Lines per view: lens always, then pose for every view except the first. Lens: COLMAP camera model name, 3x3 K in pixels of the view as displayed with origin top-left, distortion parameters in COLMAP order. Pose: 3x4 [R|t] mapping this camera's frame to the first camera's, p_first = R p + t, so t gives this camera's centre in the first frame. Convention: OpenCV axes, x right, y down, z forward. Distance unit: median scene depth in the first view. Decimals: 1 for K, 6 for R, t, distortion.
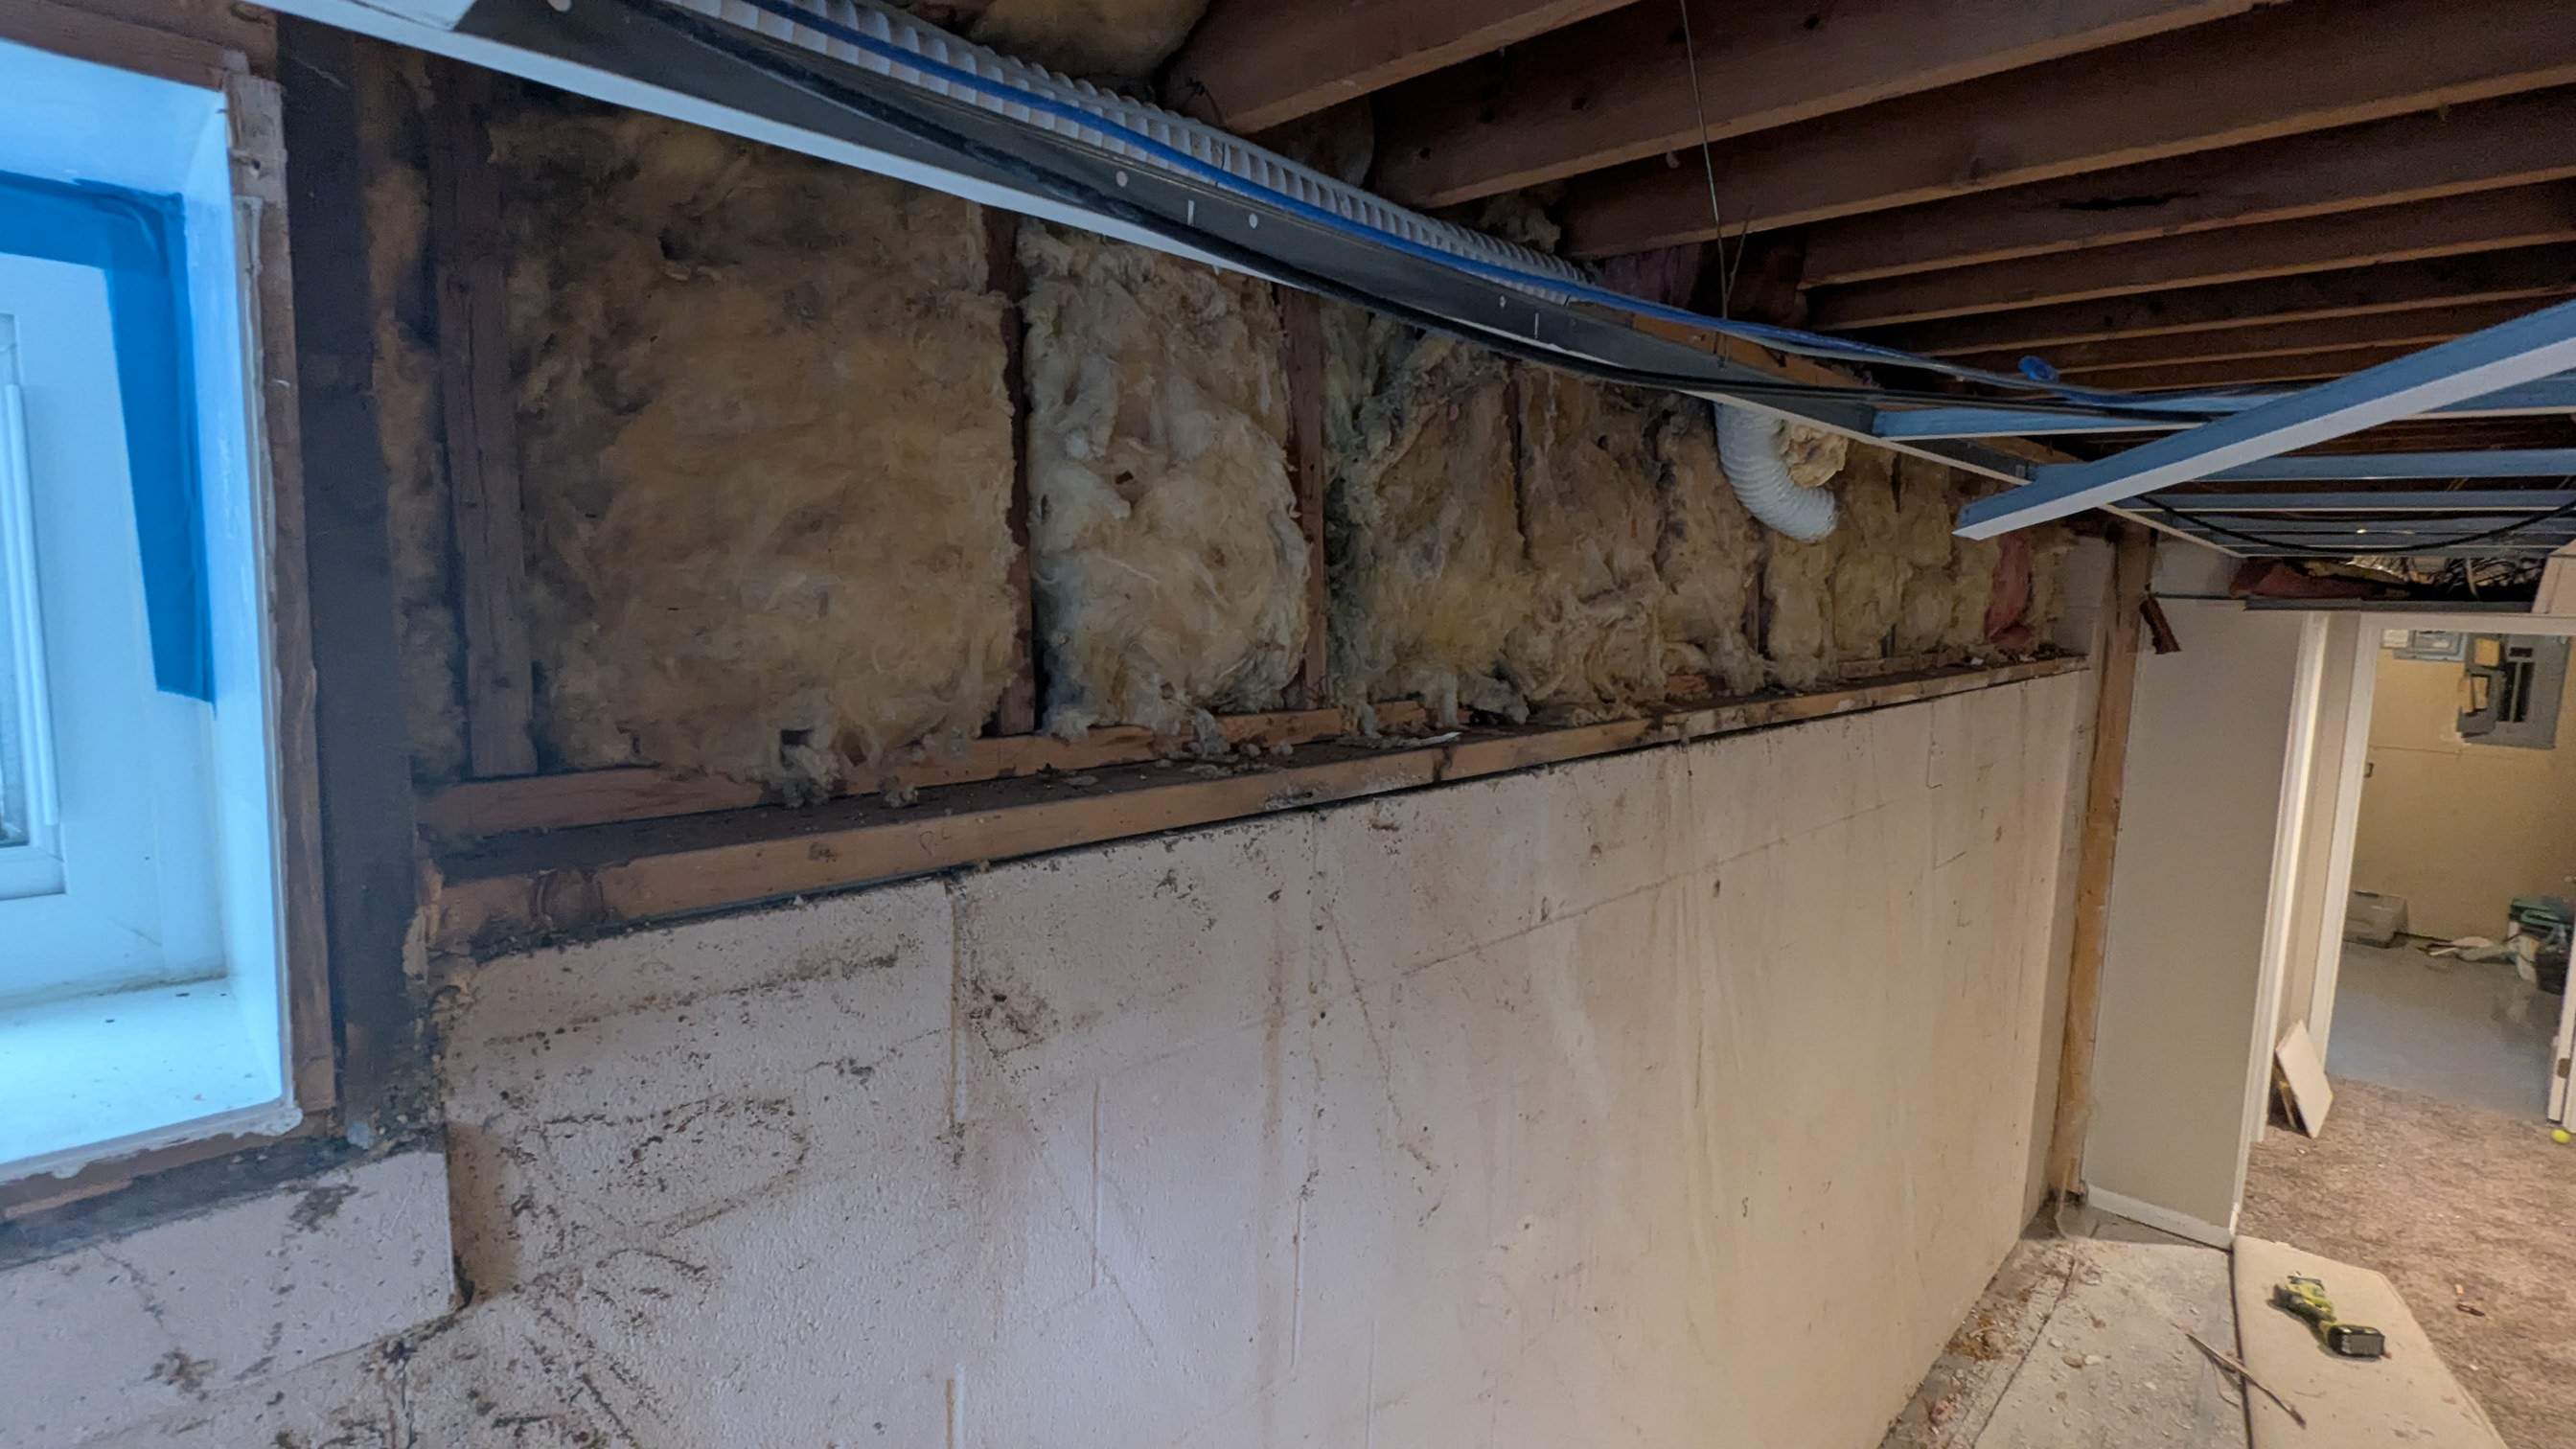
lens RADIAL K [[1187.9, 0, 1291.1], [0, 1187.9, 716.4], [0, 0, 1]] dist [-0.002377, -0.000134]
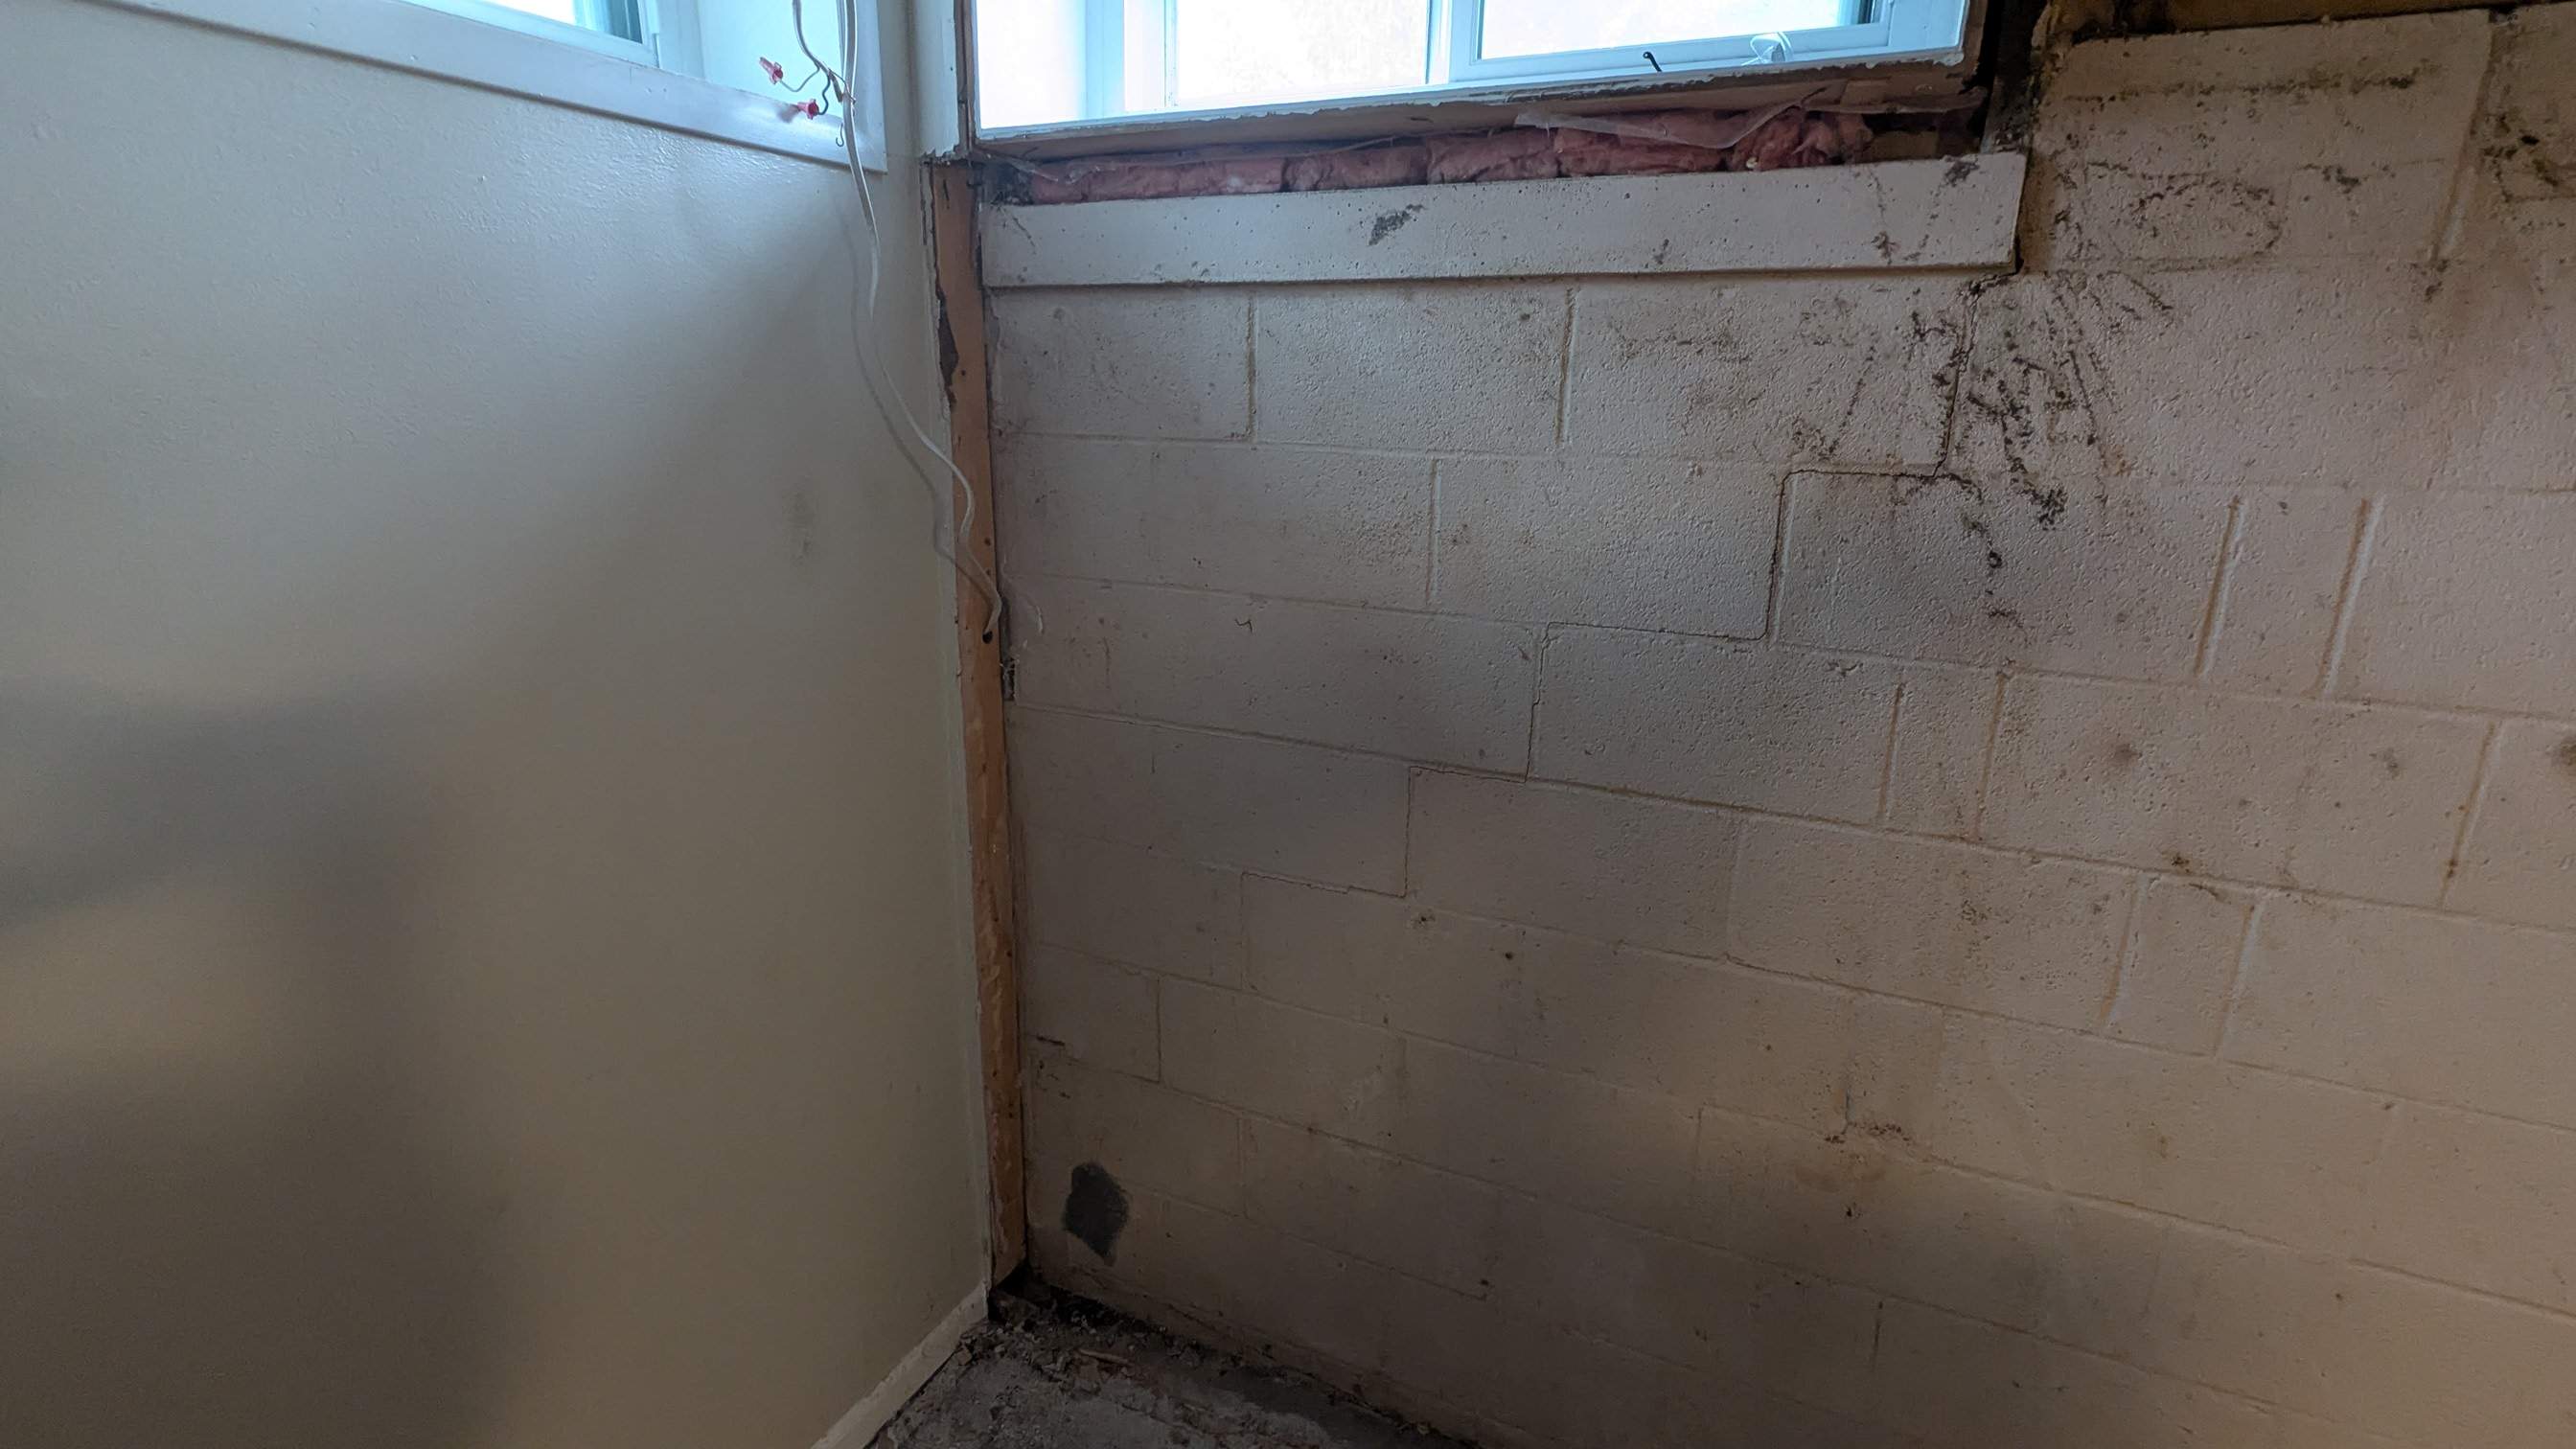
lens RADIAL K [[1187.9, 0, 1288.2], [0, 1187.9, 726.2], [0, 0, 1]] dist [-0.002377, -0.000134]
pose [[0.314717, 0.245402, -0.916914, 0.631717], [-0.104113, 0.969097, 0.223633, 0.781492], [0.943458, 0.025082, 0.330541, -0.481554]]
